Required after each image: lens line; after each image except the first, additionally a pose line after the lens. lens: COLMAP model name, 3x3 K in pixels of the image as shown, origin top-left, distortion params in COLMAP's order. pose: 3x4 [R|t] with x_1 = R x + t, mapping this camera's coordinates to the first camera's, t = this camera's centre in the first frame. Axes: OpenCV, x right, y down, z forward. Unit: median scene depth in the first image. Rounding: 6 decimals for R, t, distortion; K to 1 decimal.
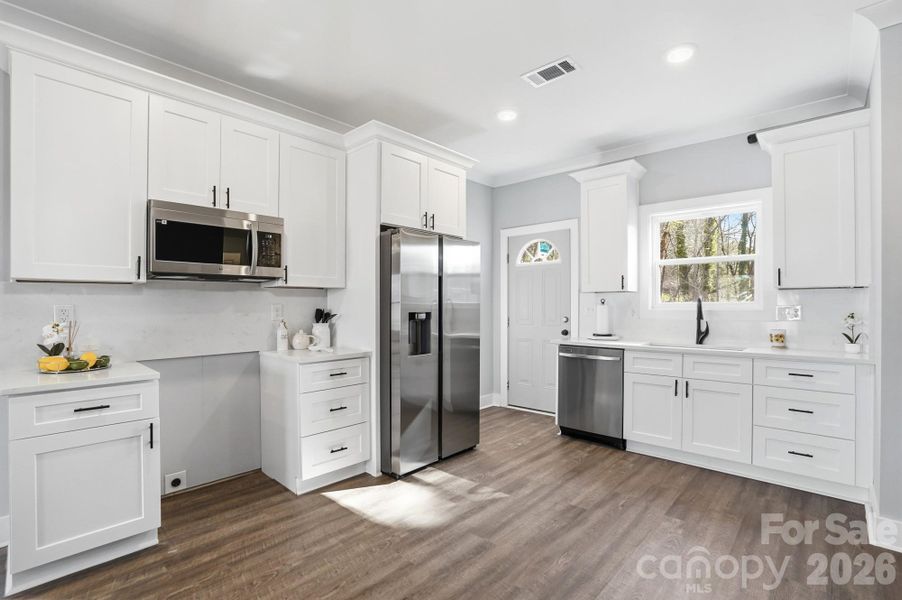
lens RADIAL K [[420.8, 0, 453.3], [0, 420.8, 304.4], [0, 0, 1]] dist [-0.053595, 0.023249]
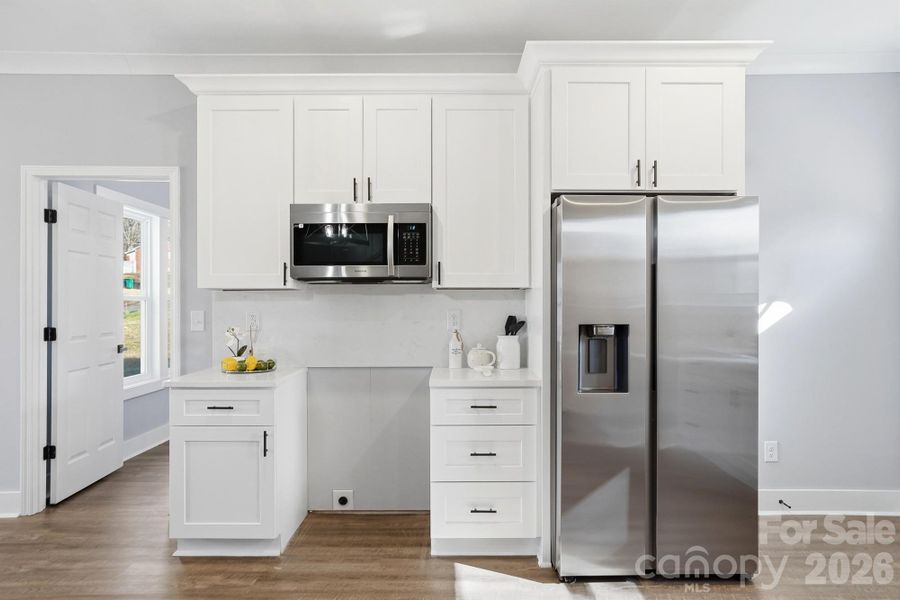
lens RADIAL K [[575.9, 0, 450.0], [0, 575.9, 300.0], [0, 0, 1]] dist [-0.000160, 0.003285]
pose [[0.676687, -0.003799, -0.736261, 0.391559], [0.000592, 0.999989, -0.004616, -0.014202], [0.736270, 0.002687, 0.676682, 0.251498]]
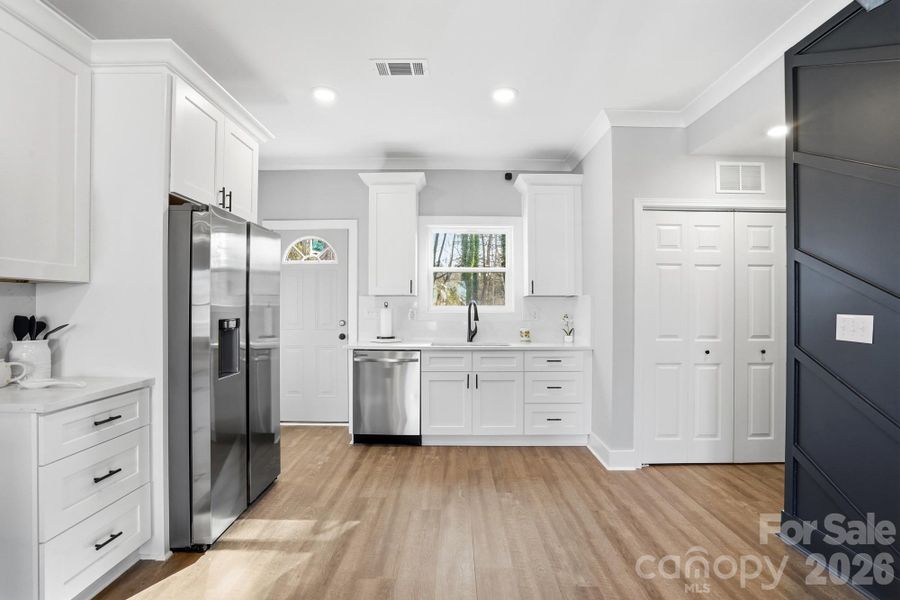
lens RADIAL K [[419.9, 0, 452.3], [0, 419.9, 304.4], [0, 0, 1]] dist [-0.053595, 0.023249]
pose [[0.739393, 0.004533, 0.673259, -0.280536], [-0.004023, 0.999989, -0.002314, -0.007723], [-0.673262, -0.000998, 0.739403, 0.178666]]
